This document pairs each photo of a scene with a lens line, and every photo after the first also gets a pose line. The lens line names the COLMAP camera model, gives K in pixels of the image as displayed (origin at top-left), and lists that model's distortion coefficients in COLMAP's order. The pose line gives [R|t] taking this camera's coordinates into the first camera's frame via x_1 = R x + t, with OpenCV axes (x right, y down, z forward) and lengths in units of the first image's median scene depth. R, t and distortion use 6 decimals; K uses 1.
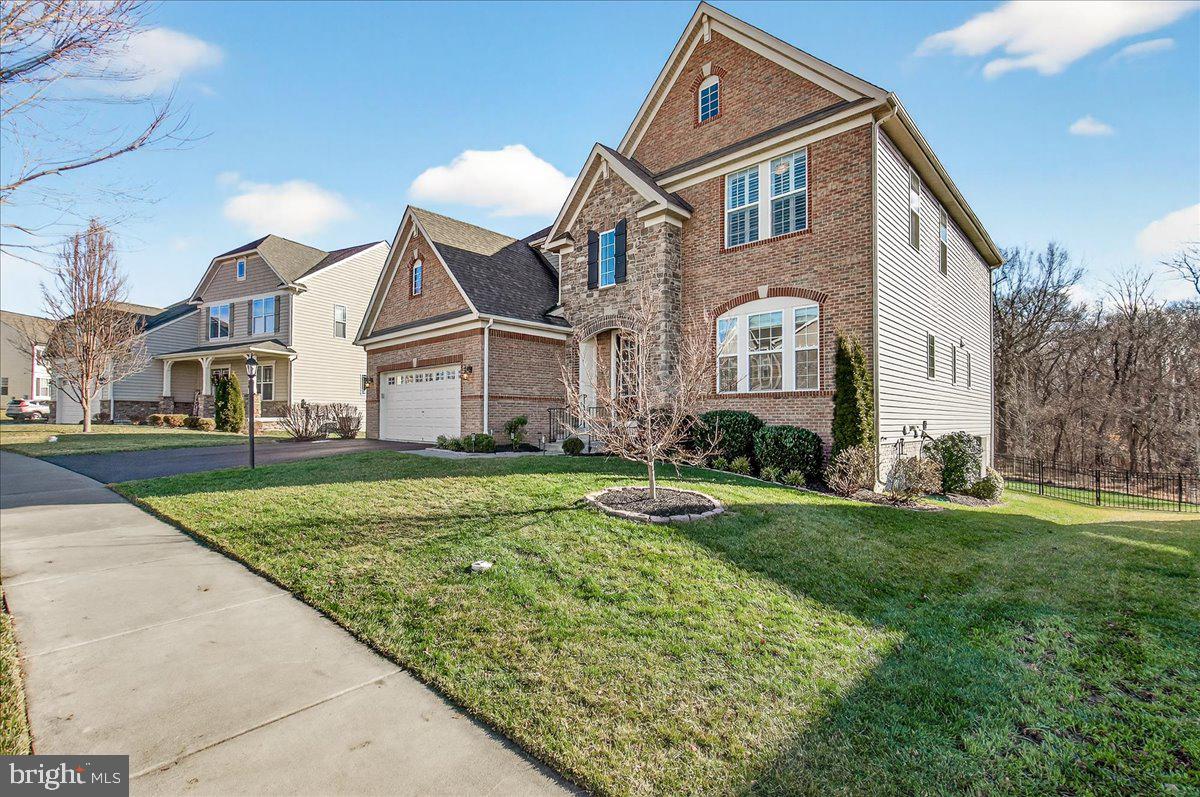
lens RADIAL K [[539.2, 0, 600.0], [0, 539.2, 398.5], [0, 0, 1]] dist [0.001326, -0.000123]
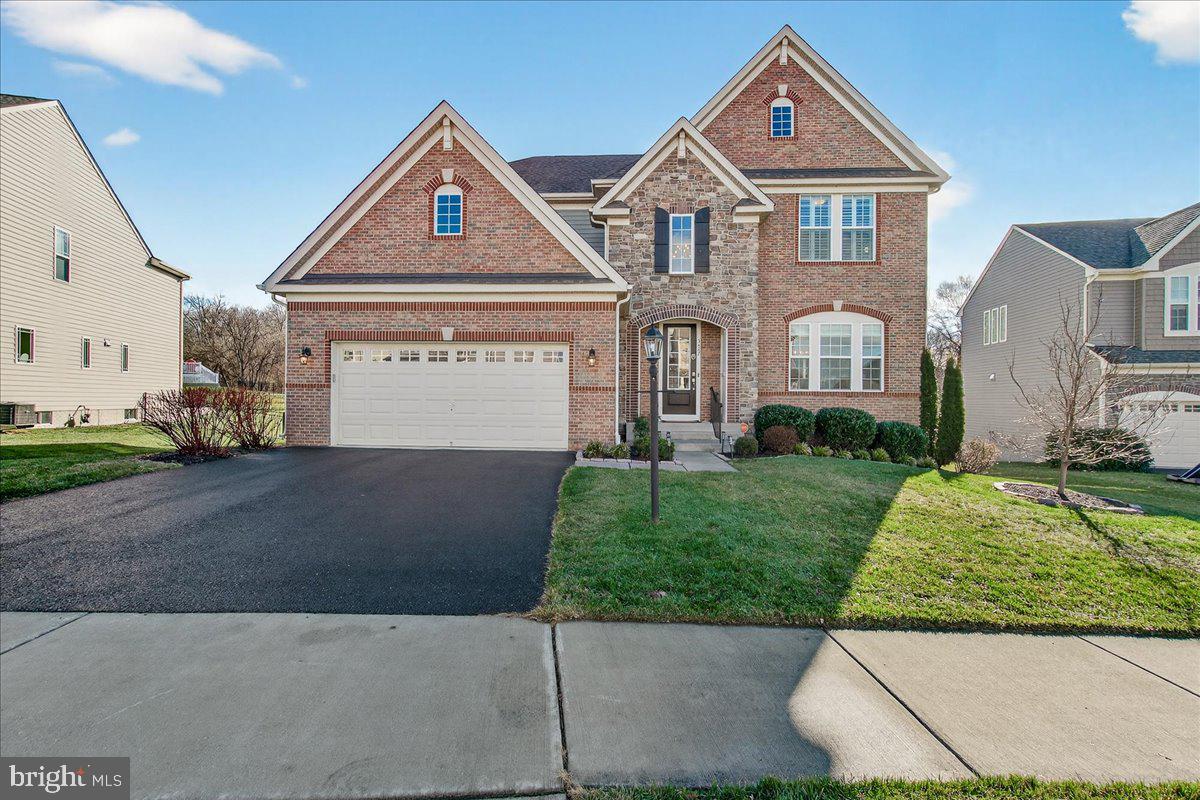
lens RADIAL K [[521.5, 0, 596.7], [0, 521.5, 397.3], [0, 0, 1]] dist [-0.001816, 0.000154]
pose [[0.752215, 0.009730, 0.658846, -0.761689], [-0.029749, 0.999373, 0.019206, -0.004387], [-0.658246, -0.034047, 0.752033, 0.440343]]
